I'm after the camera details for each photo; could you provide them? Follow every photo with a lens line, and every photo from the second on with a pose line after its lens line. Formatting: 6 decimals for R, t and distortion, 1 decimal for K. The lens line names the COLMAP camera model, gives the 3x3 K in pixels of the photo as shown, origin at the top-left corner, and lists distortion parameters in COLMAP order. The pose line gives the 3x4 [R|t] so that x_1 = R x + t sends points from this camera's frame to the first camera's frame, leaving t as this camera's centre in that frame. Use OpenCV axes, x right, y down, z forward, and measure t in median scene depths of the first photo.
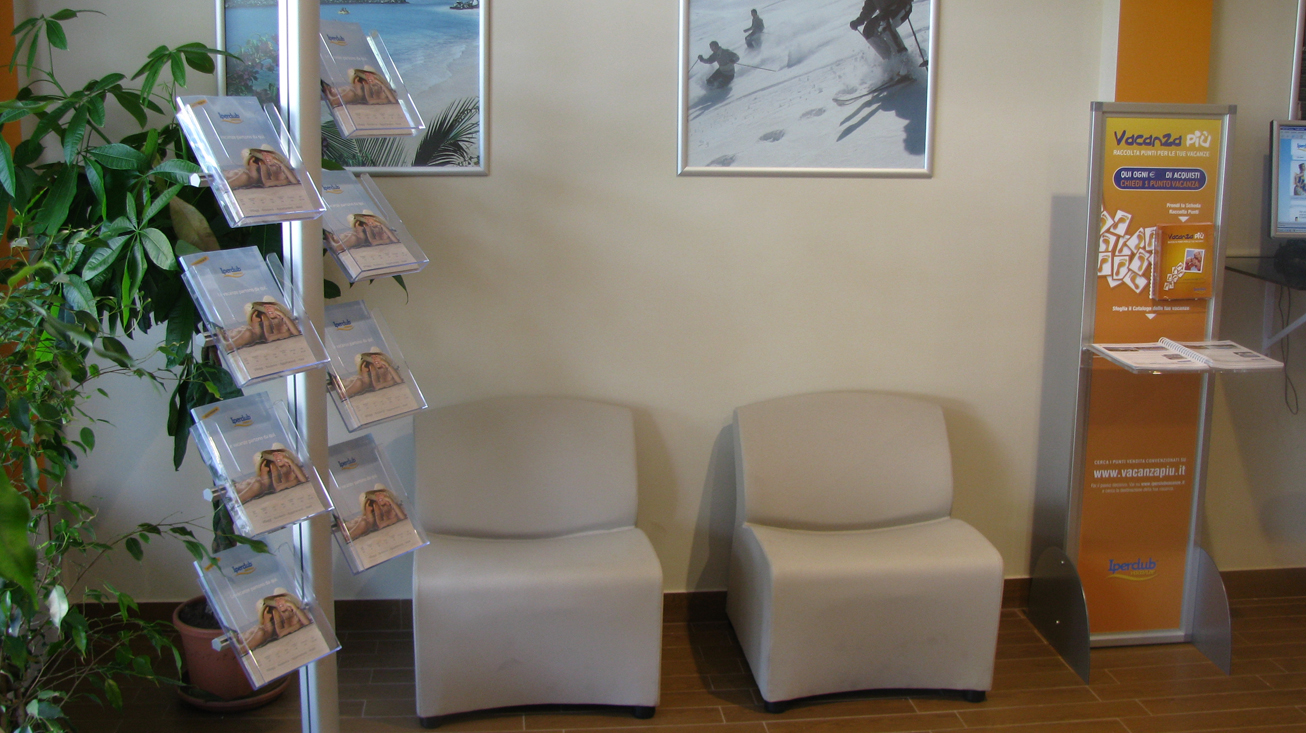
lens RADIAL K [[1726.0, 0, 653.0], [0, 1726.0, 366.5], [0, 0, 1]] dist [-0.222048, 0.008325]
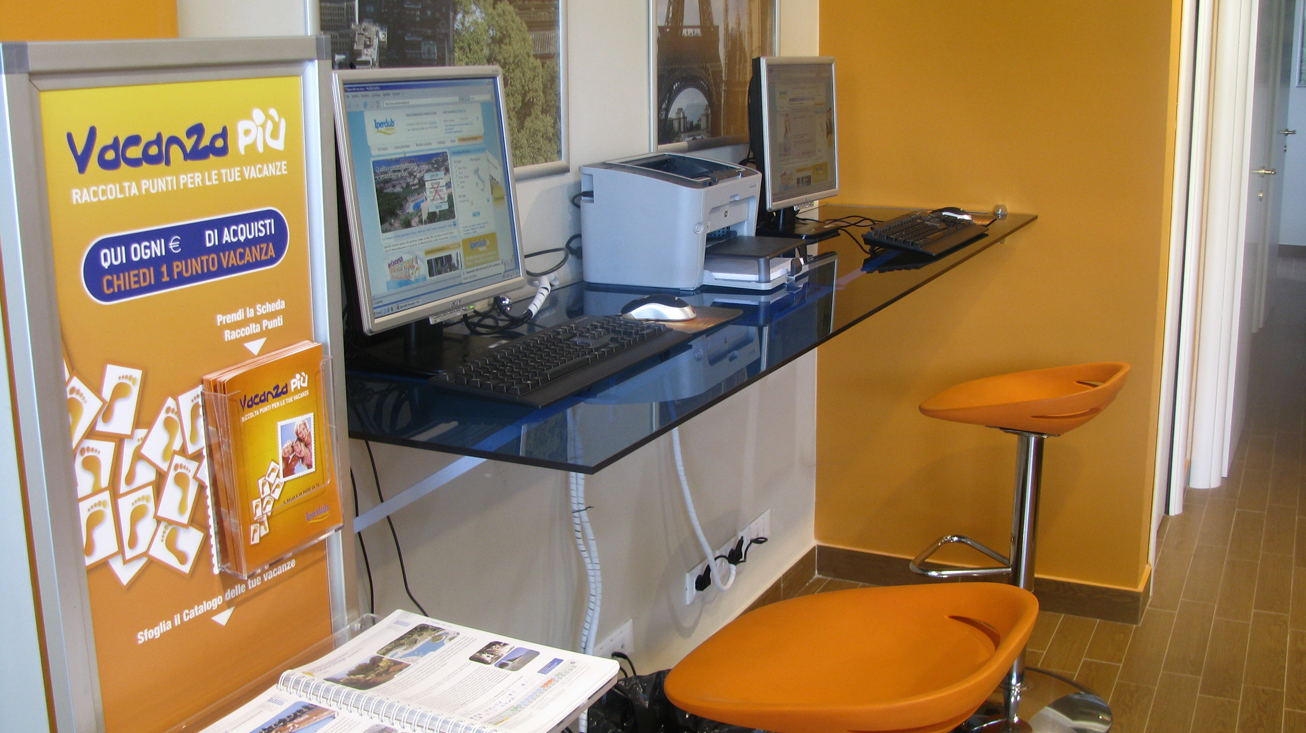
lens RADIAL K [[1382.5, 0, 653.0], [0, 1382.5, 366.5], [0, 0, 1]] dist [-0.217006, 0.272819]
pose [[0.570704, -0.202351, 0.795833, 0.122898], [0.160247, 0.977974, 0.133746, -0.110061], [-0.805368, 0.051201, 0.590560, 0.751238]]
